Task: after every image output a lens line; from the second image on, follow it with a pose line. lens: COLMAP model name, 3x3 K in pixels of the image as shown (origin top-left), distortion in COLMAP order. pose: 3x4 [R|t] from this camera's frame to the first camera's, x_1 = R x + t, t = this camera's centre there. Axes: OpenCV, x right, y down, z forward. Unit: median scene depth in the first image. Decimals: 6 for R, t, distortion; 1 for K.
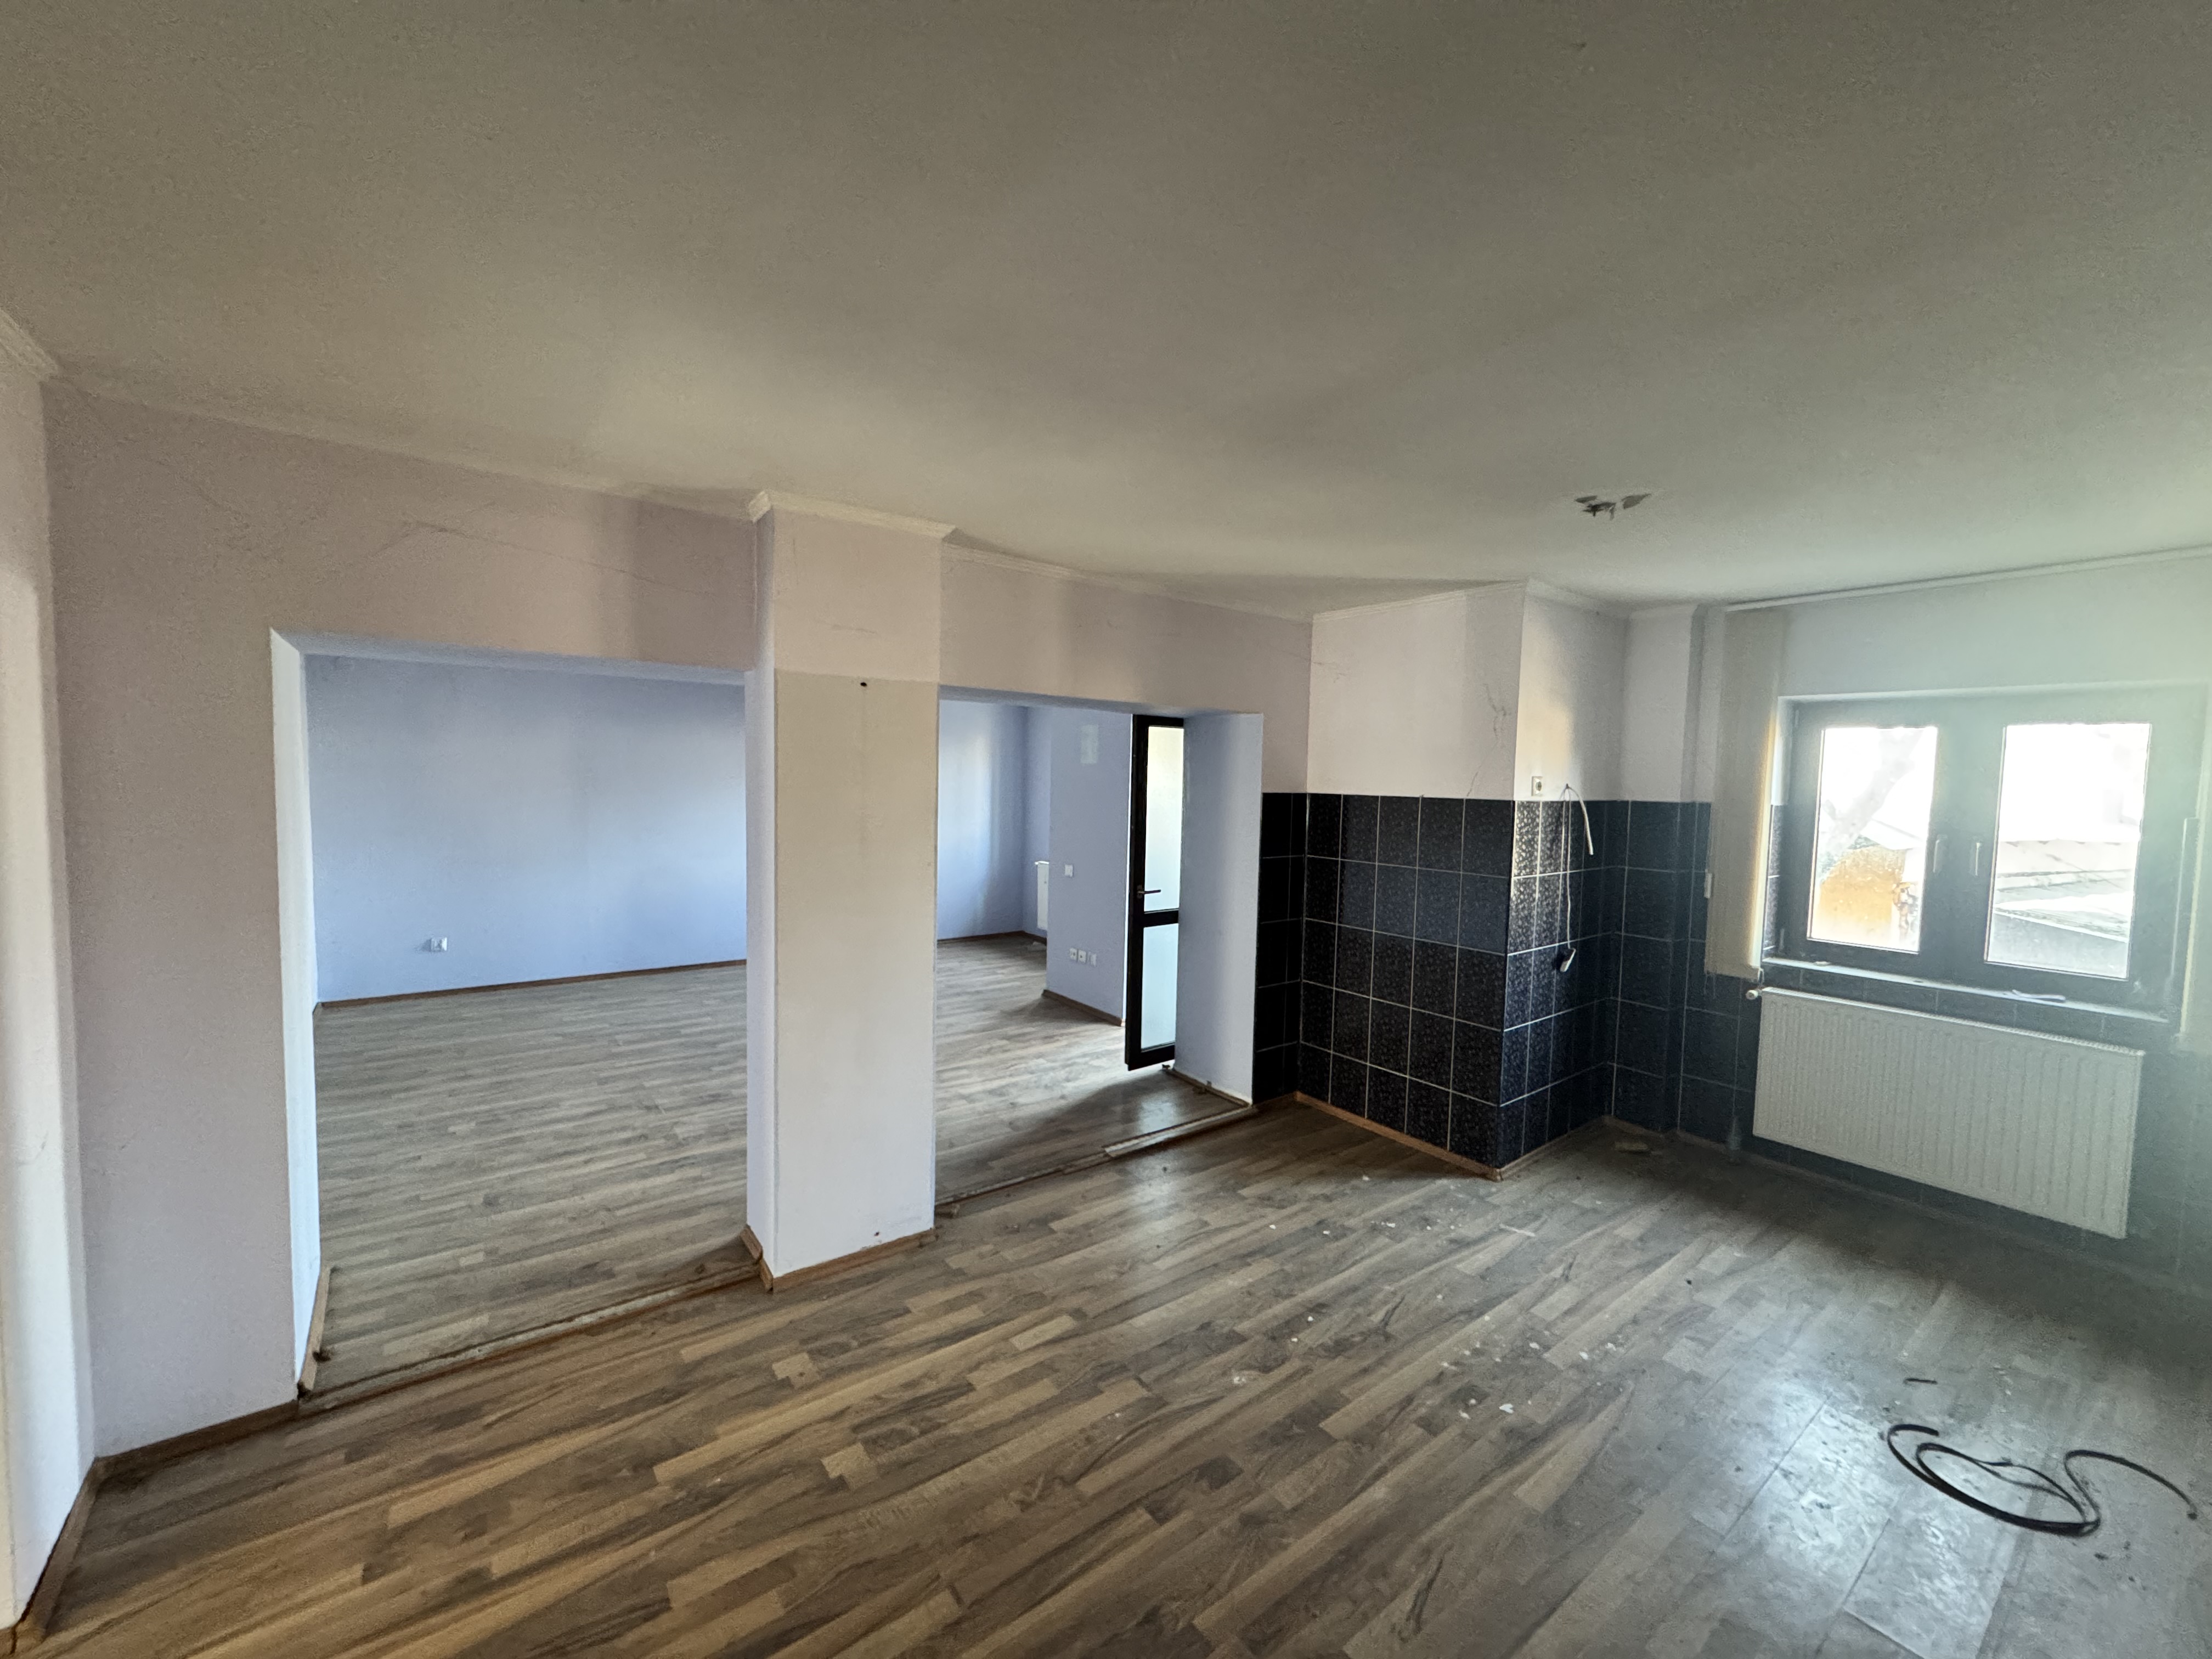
lens RADIAL K [[888.9, 0, 1101.6], [0, 888.9, 824.7], [0, 0, 1]] dist [0.000610, -0.000016]
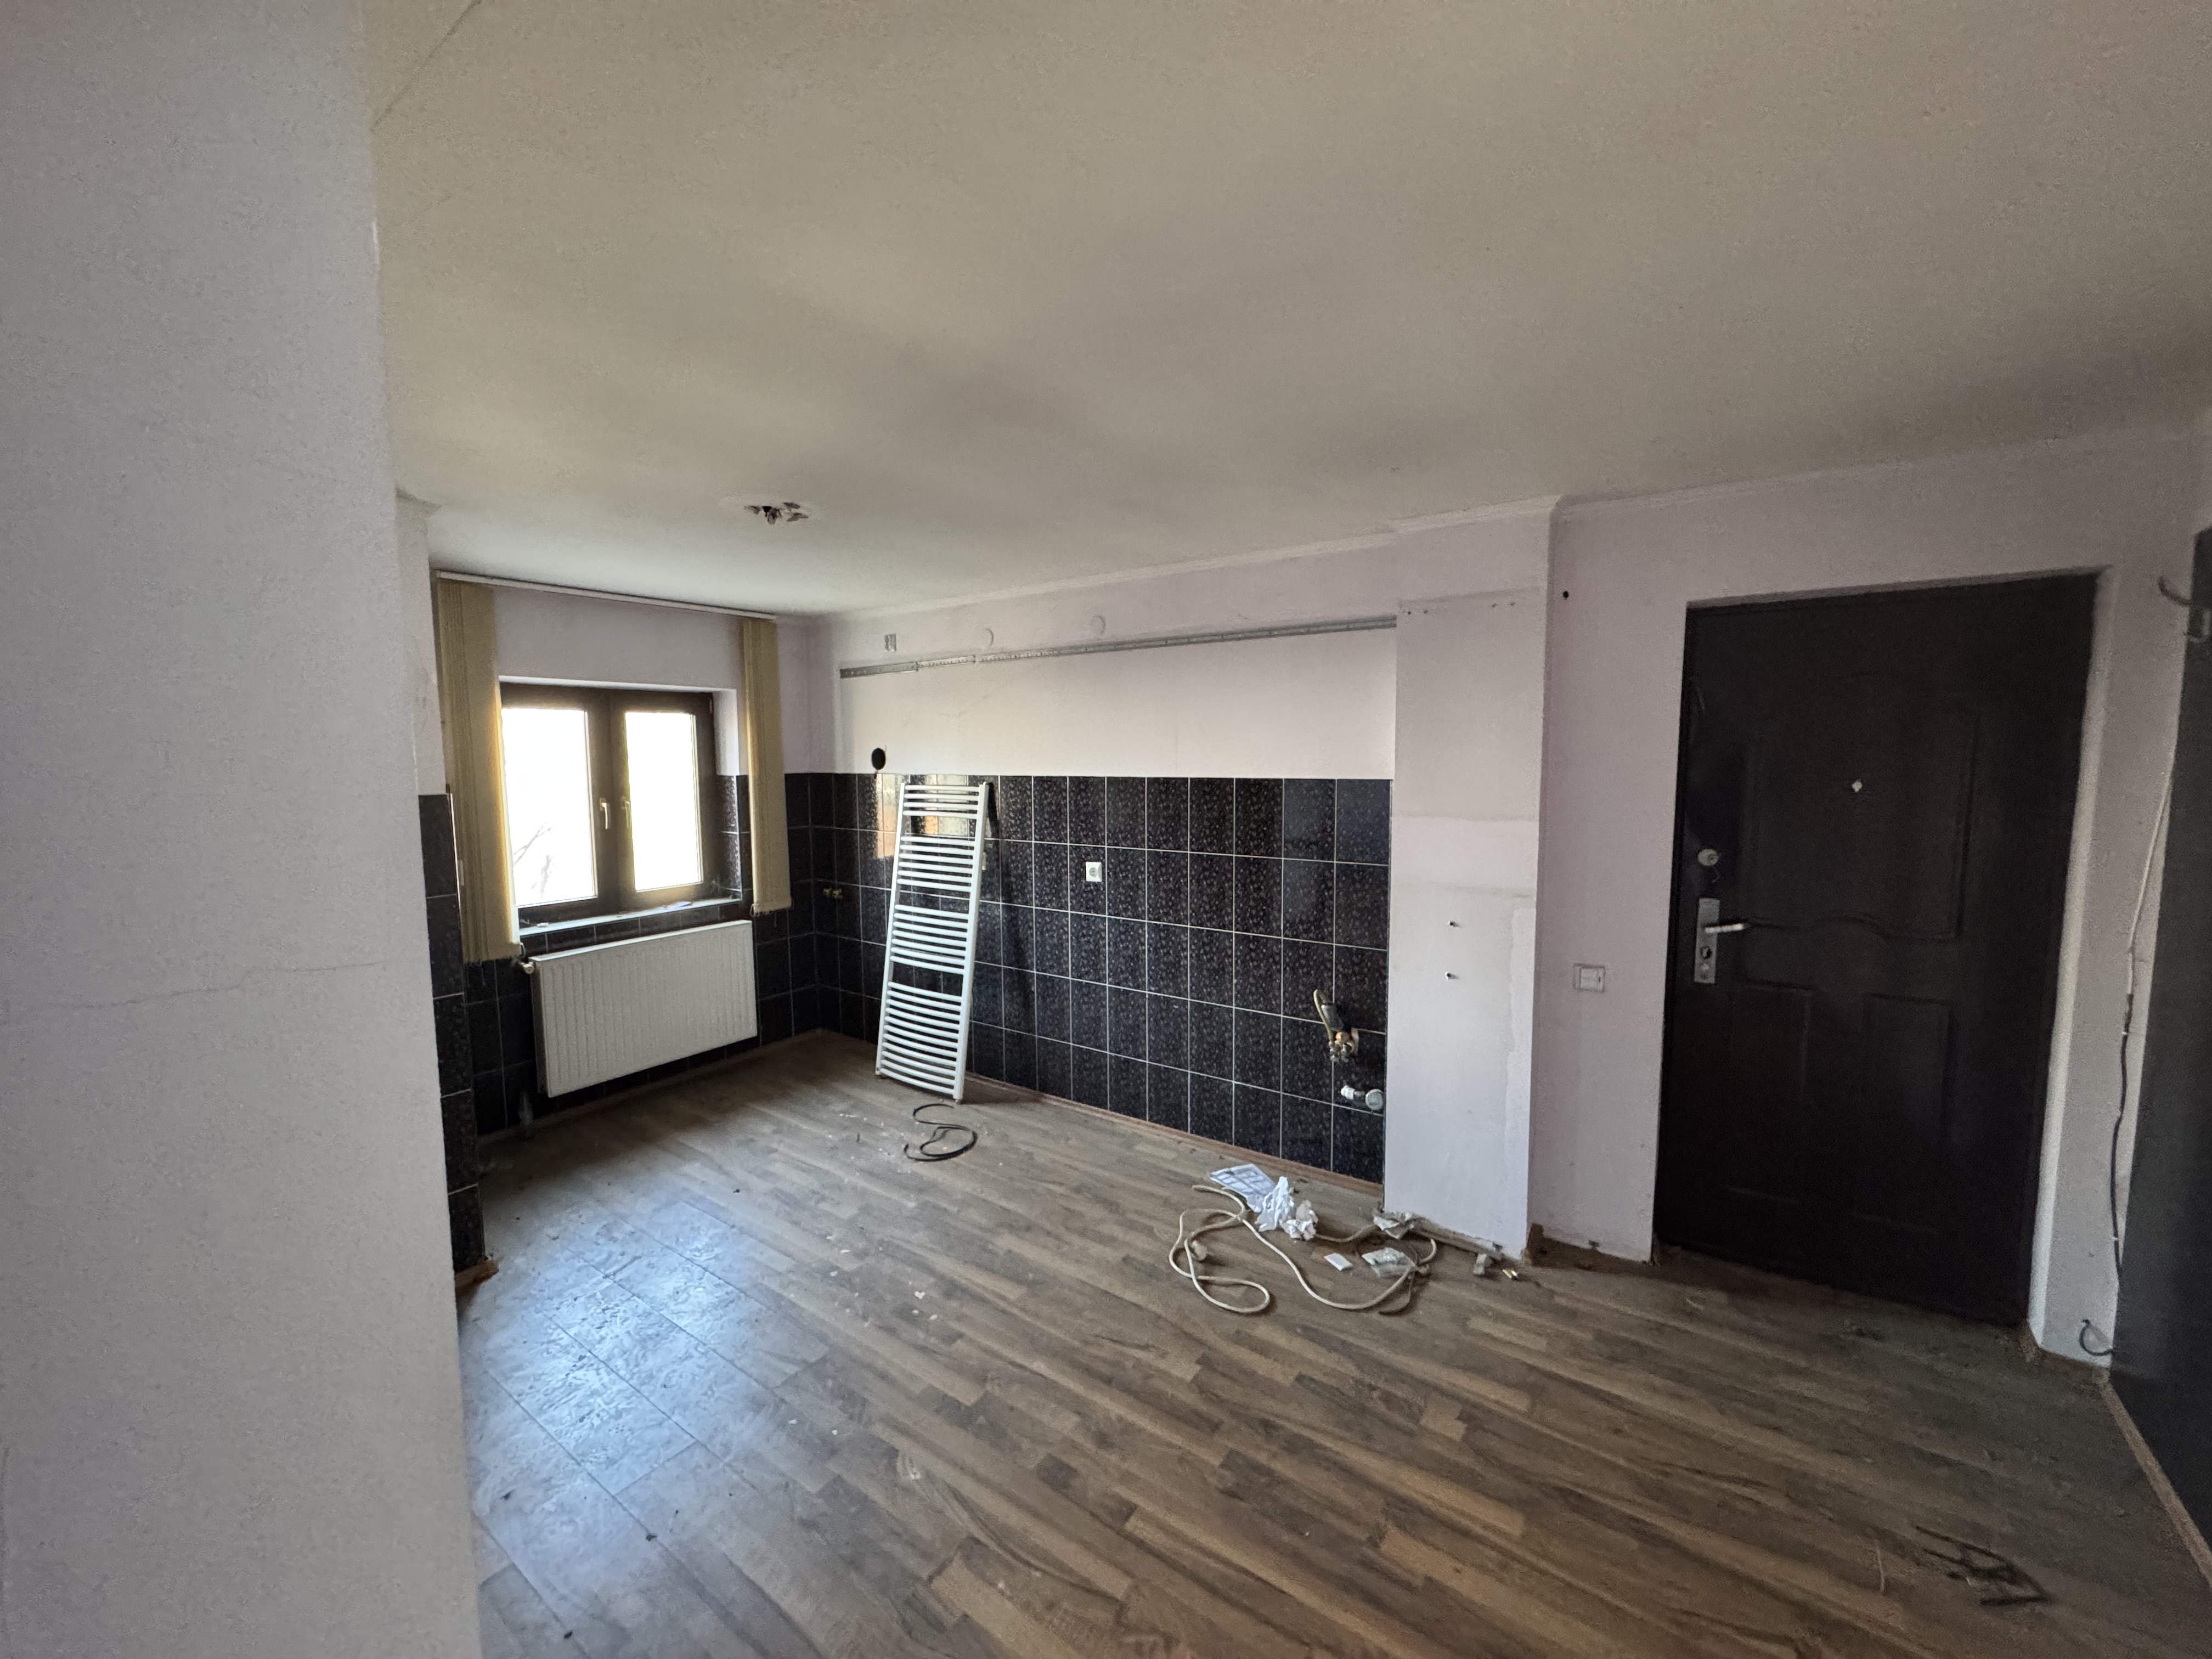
lens RADIAL K [[888.9, 0, 1096.5], [0, 888.9, 830.5], [0, 0, 1]] dist [0.000610, -0.000016]
pose [[-0.311748, -0.110033, 0.943772, -0.693812], [0.058404, 0.989175, 0.134618, -0.109829], [-0.948368, 0.097087, -0.301946, 1.106236]]
